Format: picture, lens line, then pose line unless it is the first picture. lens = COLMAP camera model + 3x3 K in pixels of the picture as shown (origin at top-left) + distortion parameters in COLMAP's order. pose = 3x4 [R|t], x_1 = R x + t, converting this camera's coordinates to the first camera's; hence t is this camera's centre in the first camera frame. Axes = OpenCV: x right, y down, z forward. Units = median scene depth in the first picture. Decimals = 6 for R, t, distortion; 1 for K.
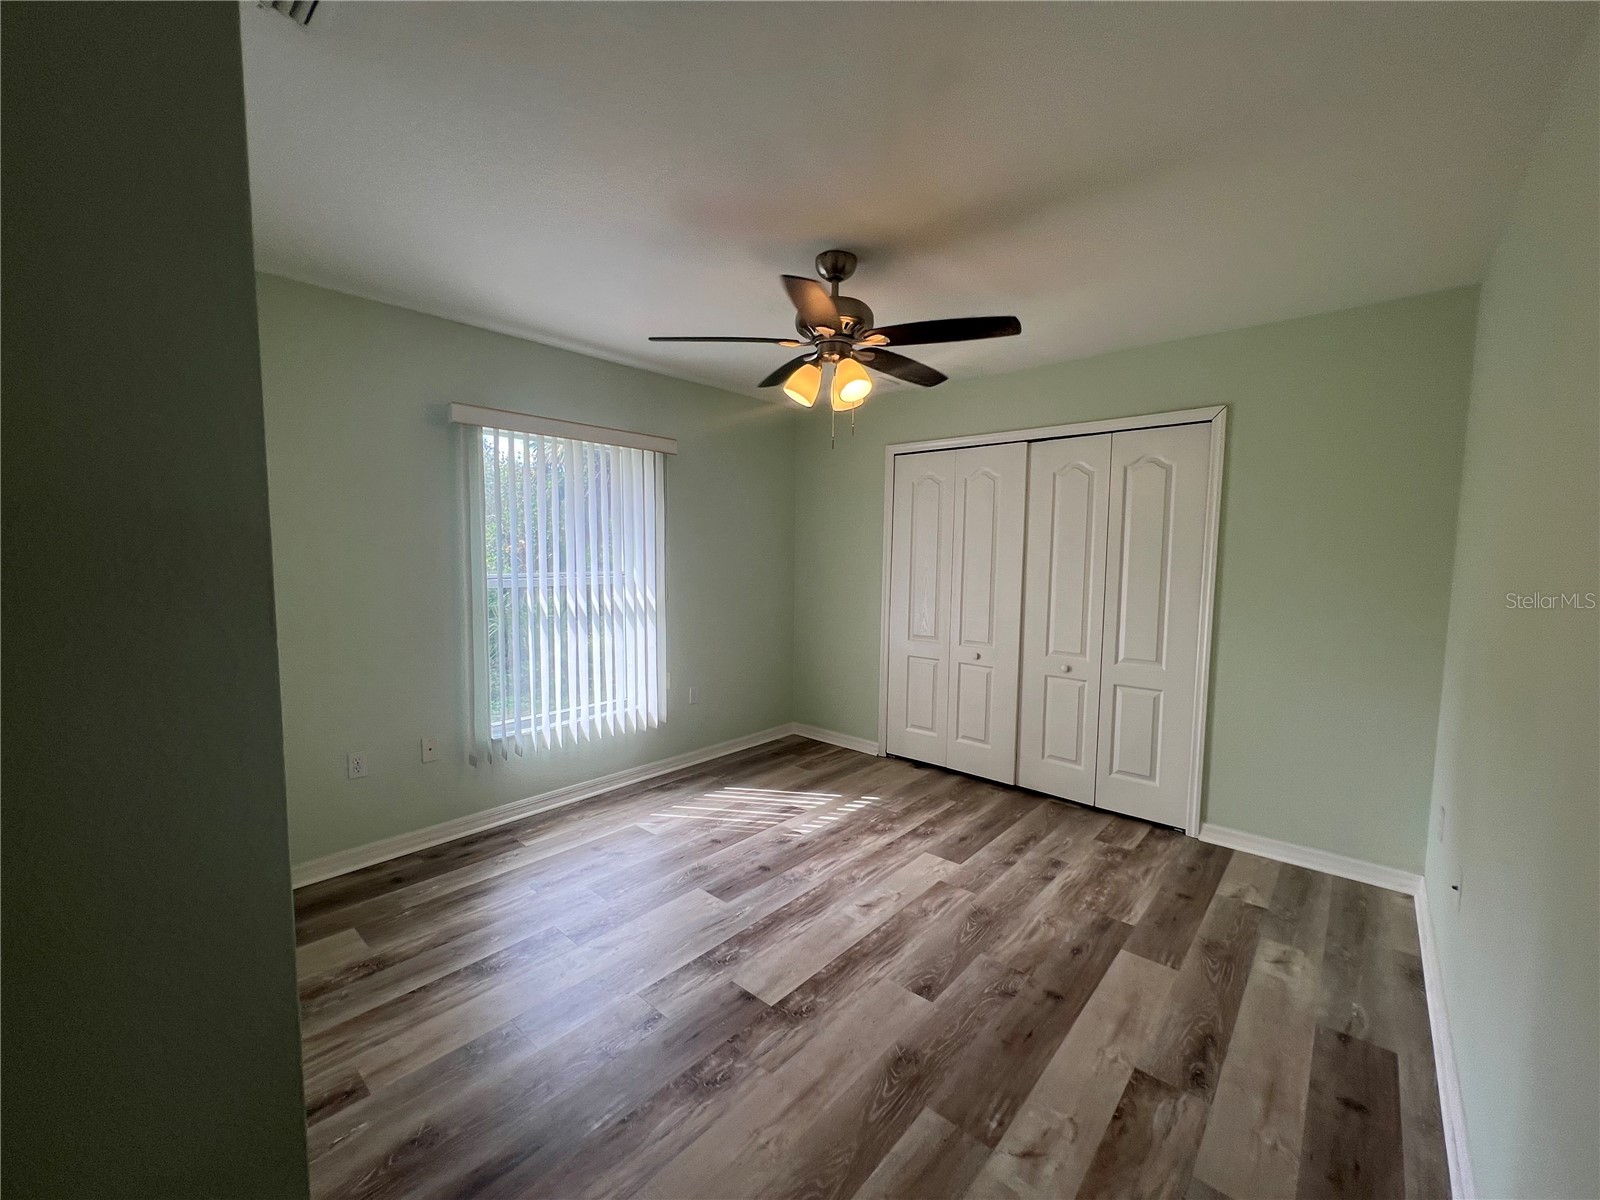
lens RADIAL K [[641.6, 0, 807.7], [0, 641.6, 606.4], [0, 0, 1]] dist [-0.004042, 0.000904]
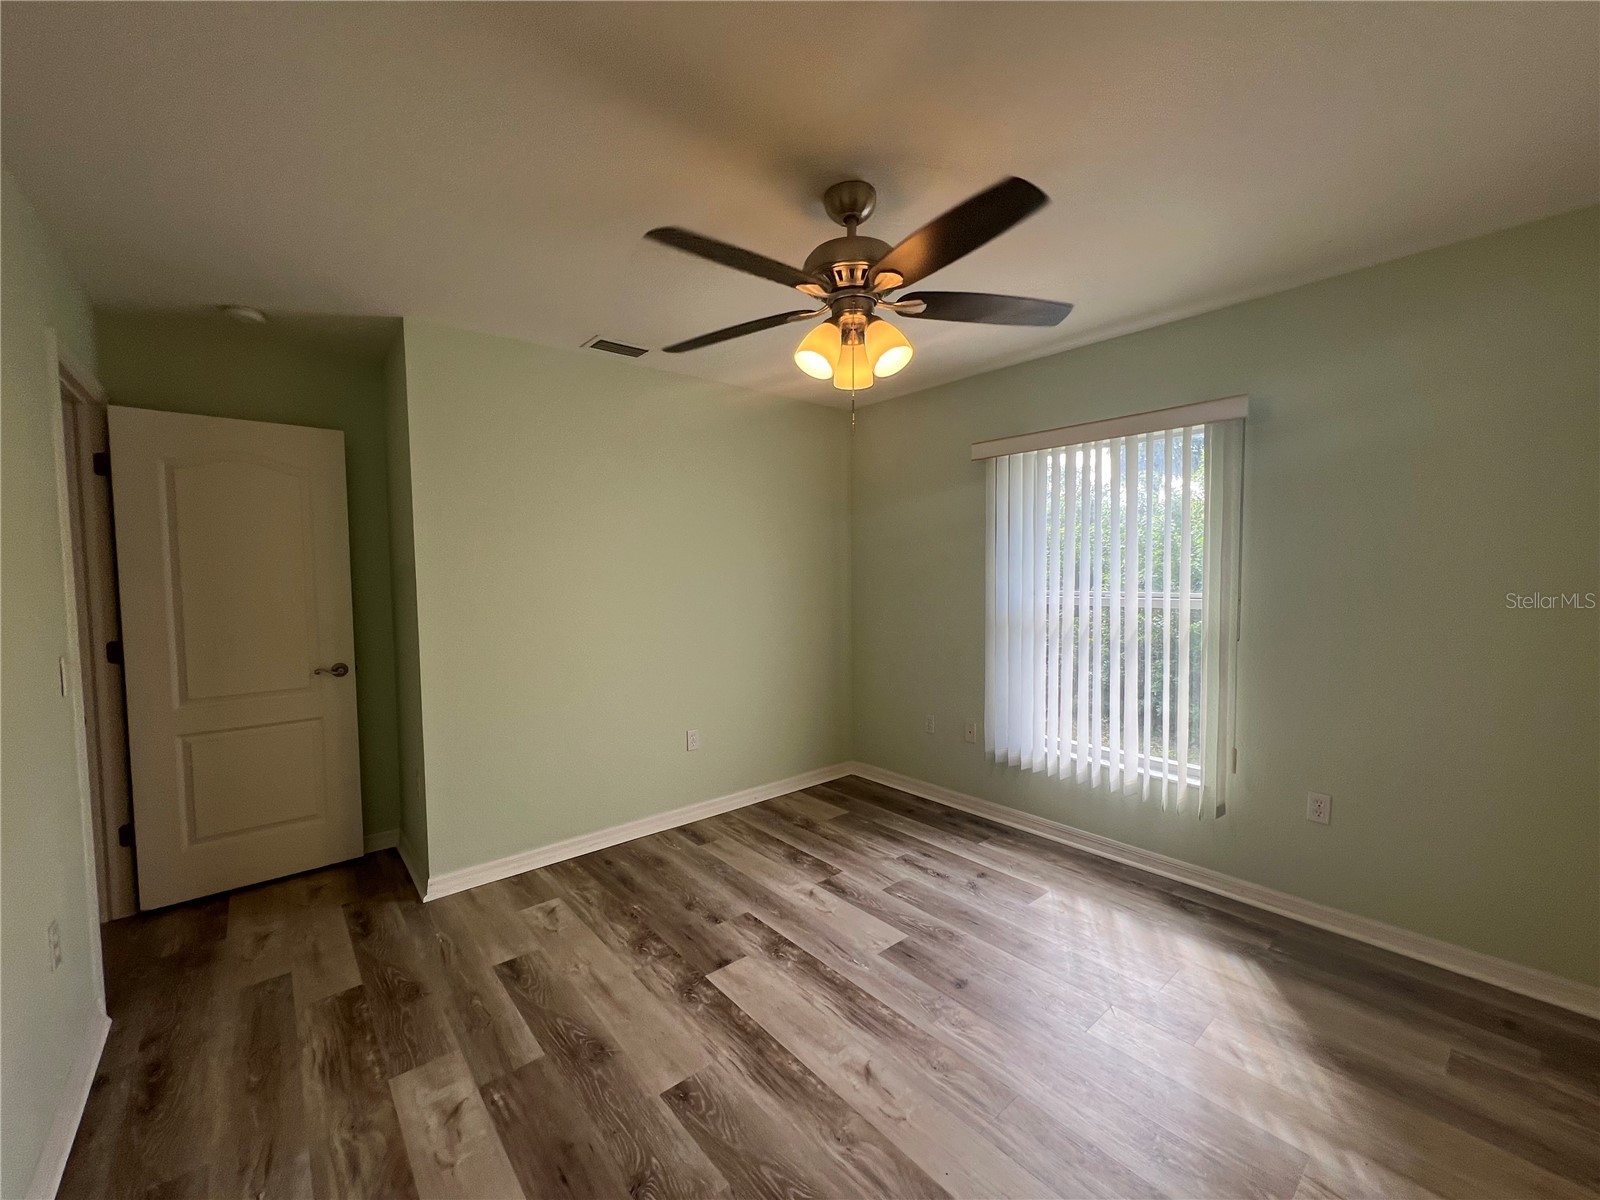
lens RADIAL K [[641.6, 0, 788.2], [0, 641.6, 599.7], [0, 0, 1]] dist [-0.004042, 0.000904]
pose [[-0.156672, 0.039102, -0.986876, 0.915487], [-0.075466, 0.995821, 0.051437, -0.087224], [0.984763, 0.082534, -0.153067, 1.160952]]
